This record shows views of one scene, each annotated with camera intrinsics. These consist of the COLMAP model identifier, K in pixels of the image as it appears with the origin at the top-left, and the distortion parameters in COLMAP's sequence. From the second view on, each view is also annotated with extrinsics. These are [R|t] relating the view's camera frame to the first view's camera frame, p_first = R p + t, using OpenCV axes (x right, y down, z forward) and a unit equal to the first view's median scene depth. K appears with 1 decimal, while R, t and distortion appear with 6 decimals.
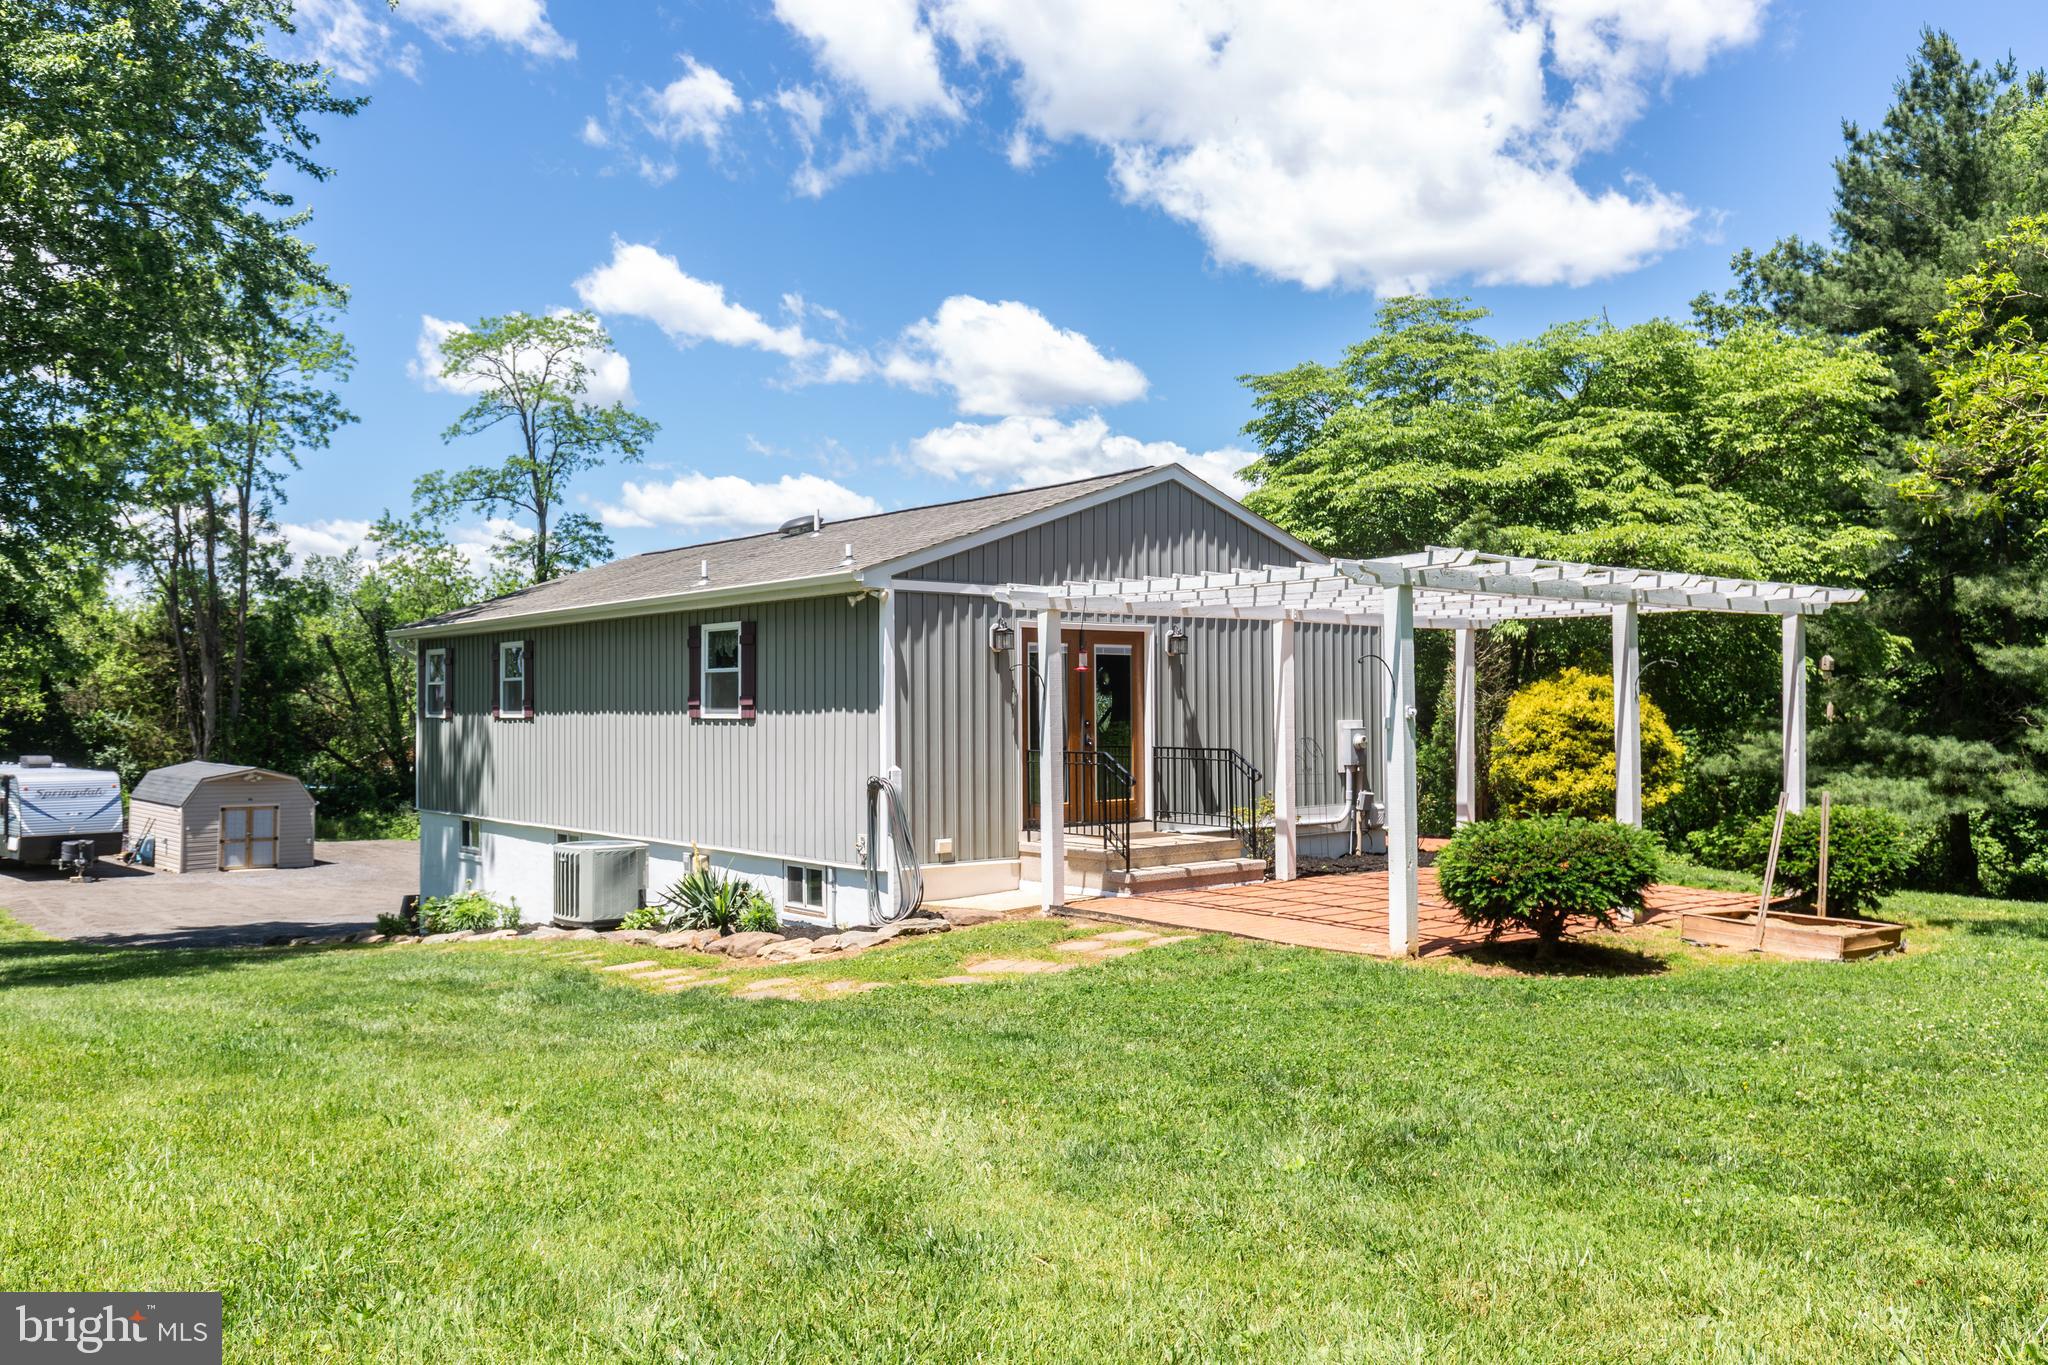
lens RADIAL K [[1567.6, 0, 1024.0], [0, 1567.6, 682.5], [0, 0, 1]] dist [0.004957, 0.003908]
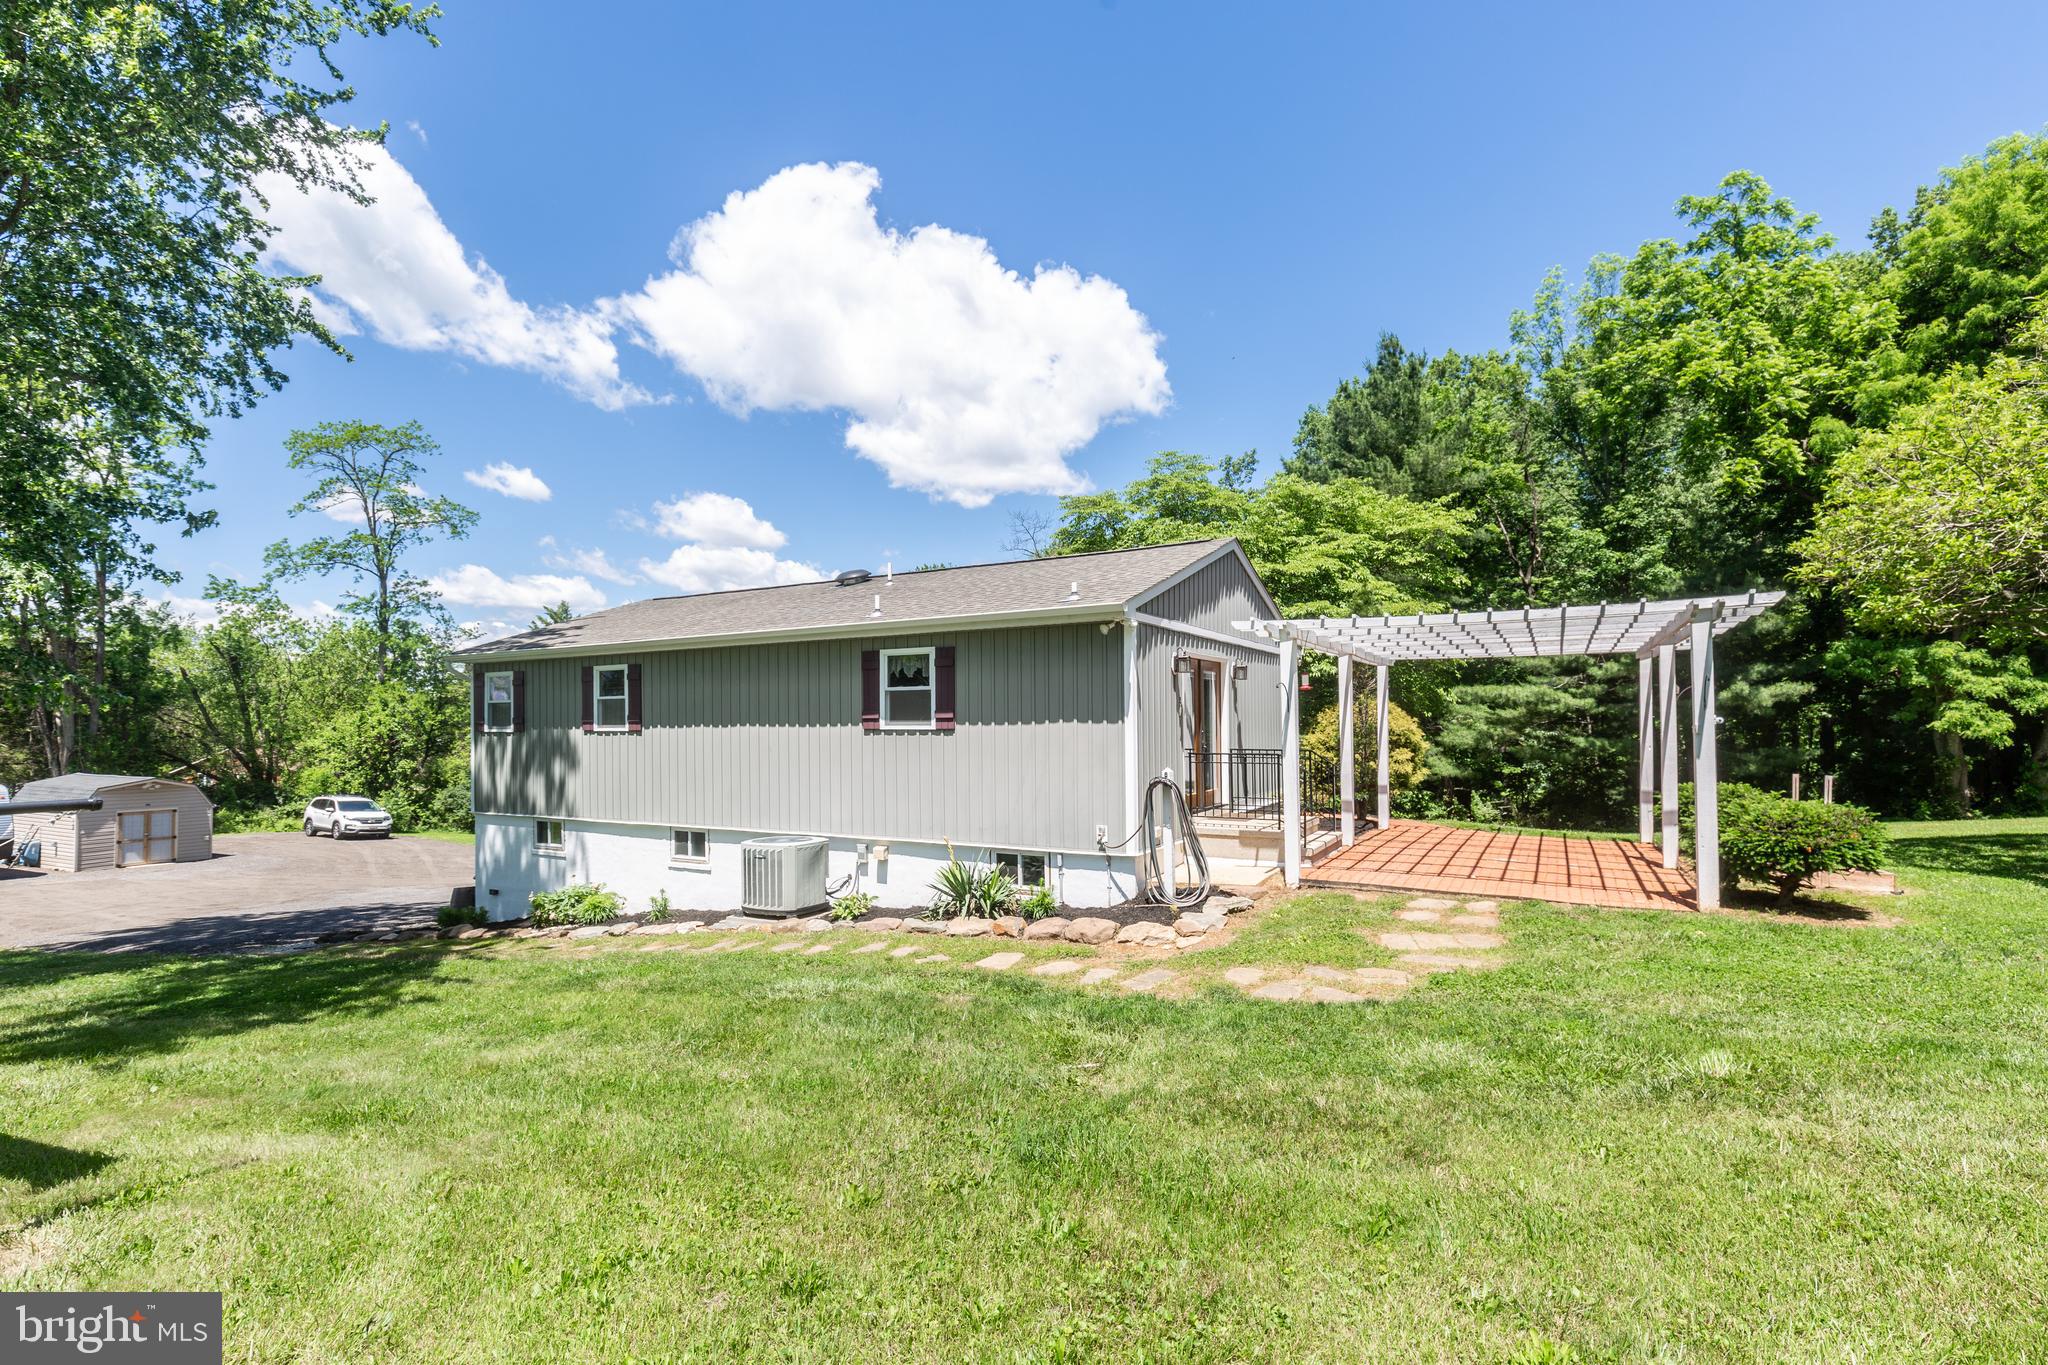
lens RADIAL K [[951.2, 0, 1022.5], [0, 951.2, 715.1], [0, 0, 1]] dist [0.013462, -0.000118]
pose [[0.938546, -0.000760, 0.345152, -0.284366], [-0.001480, 0.999980, 0.006226, 0.005992], [-0.345150, -0.006354, 0.938526, 0.237867]]
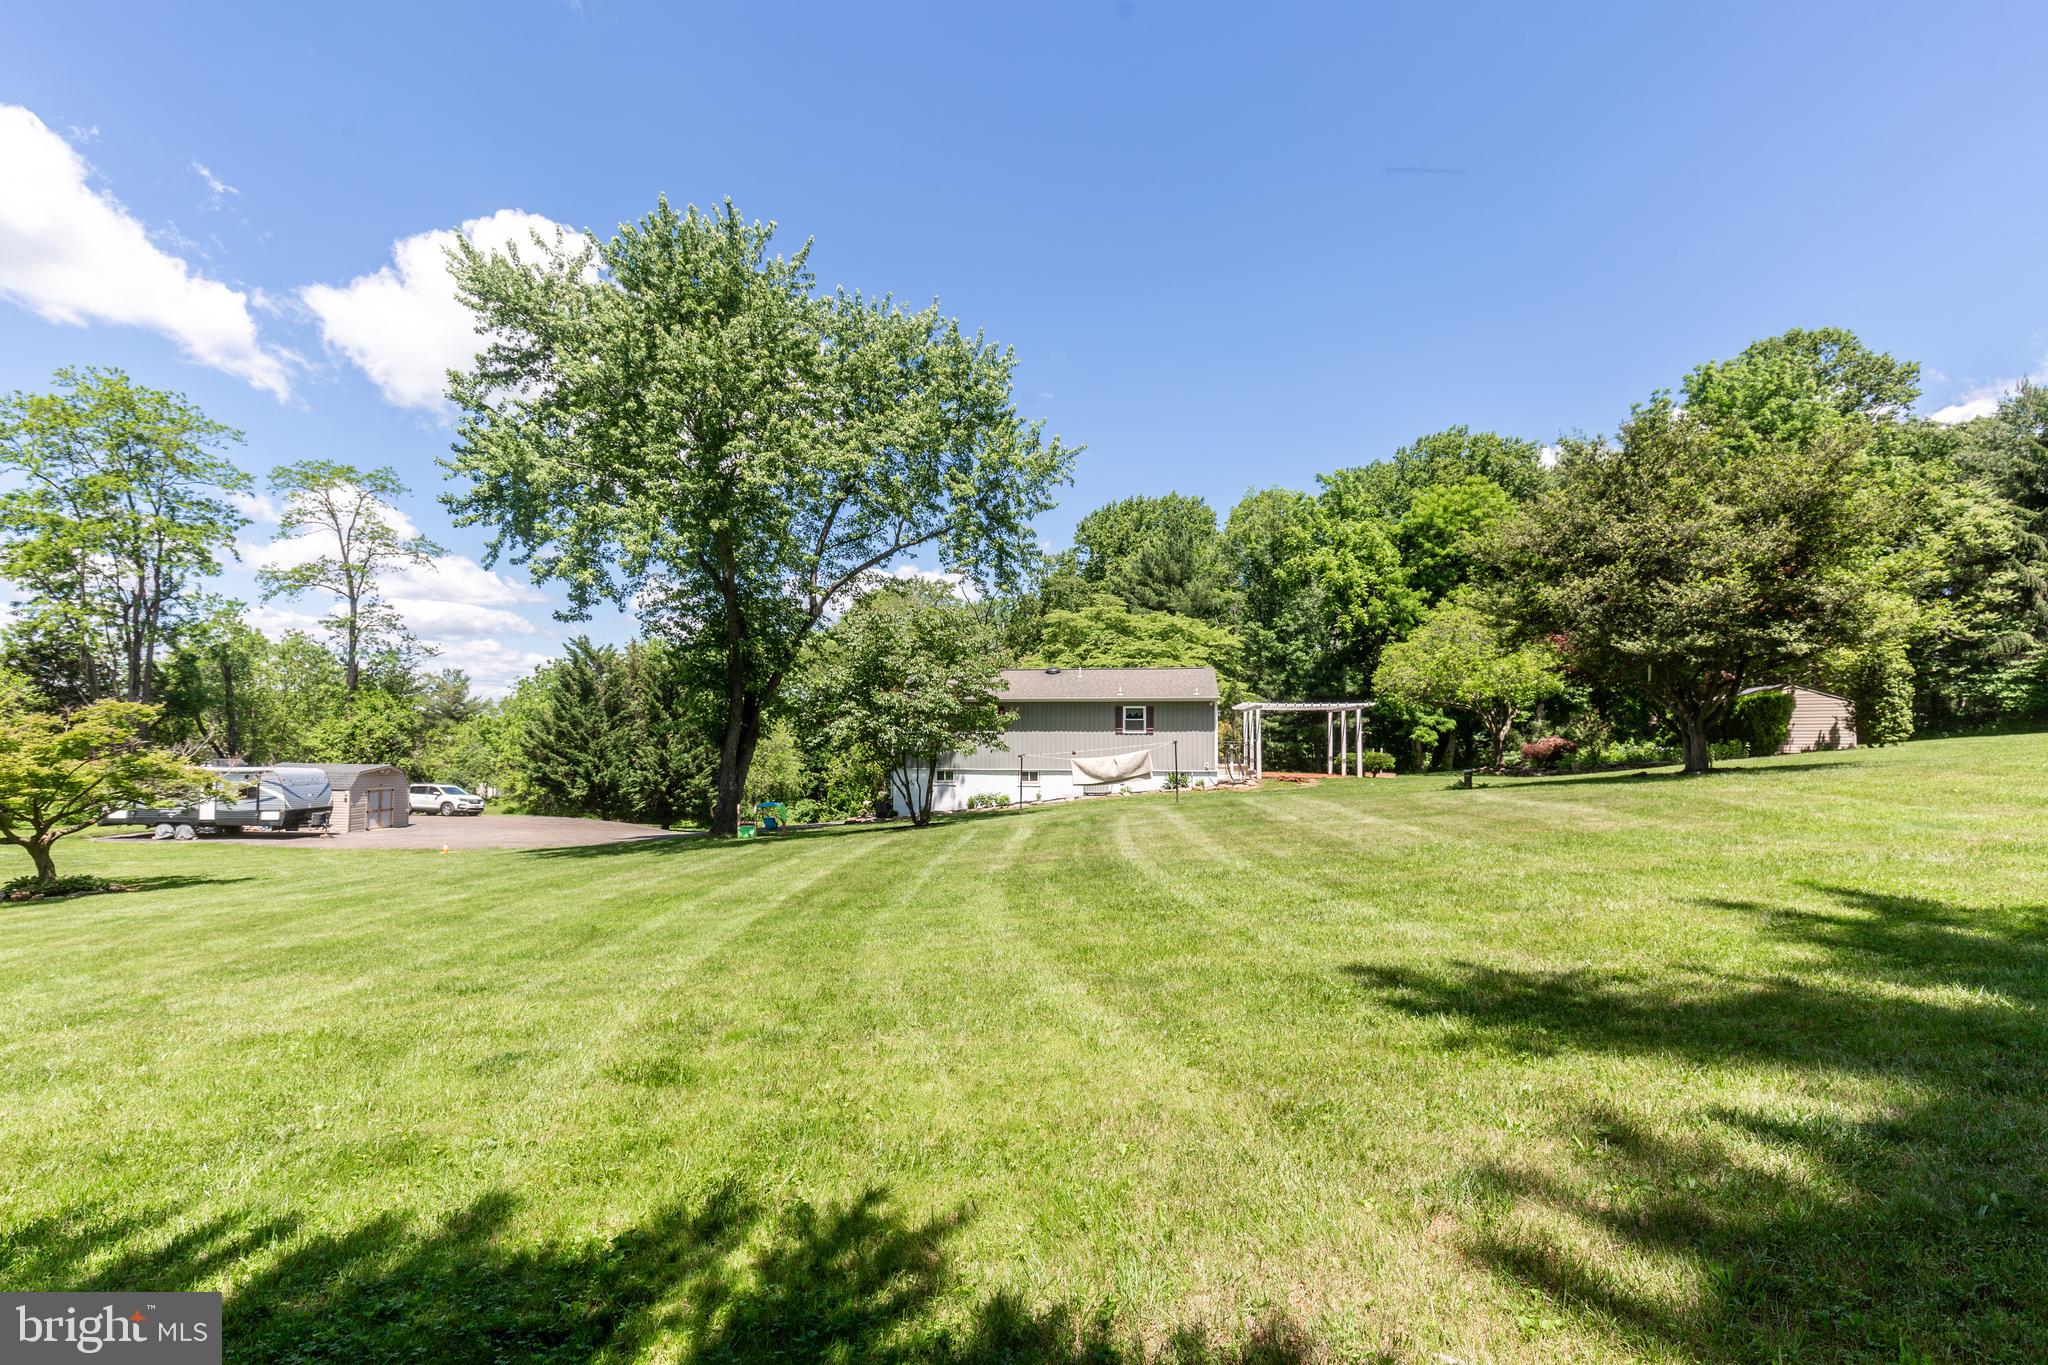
lens RADIAL K [[951.2, 0, 1022.5], [0, 951.2, 715.1], [0, 0, 1]] dist [0.013462, -0.000118]
pose [[0.758869, 0.017574, 0.651006, -1.414191], [-0.015657, 0.999839, -0.008740, 0.003863], [-0.651055, -0.003560, 0.759023, -0.368225]]
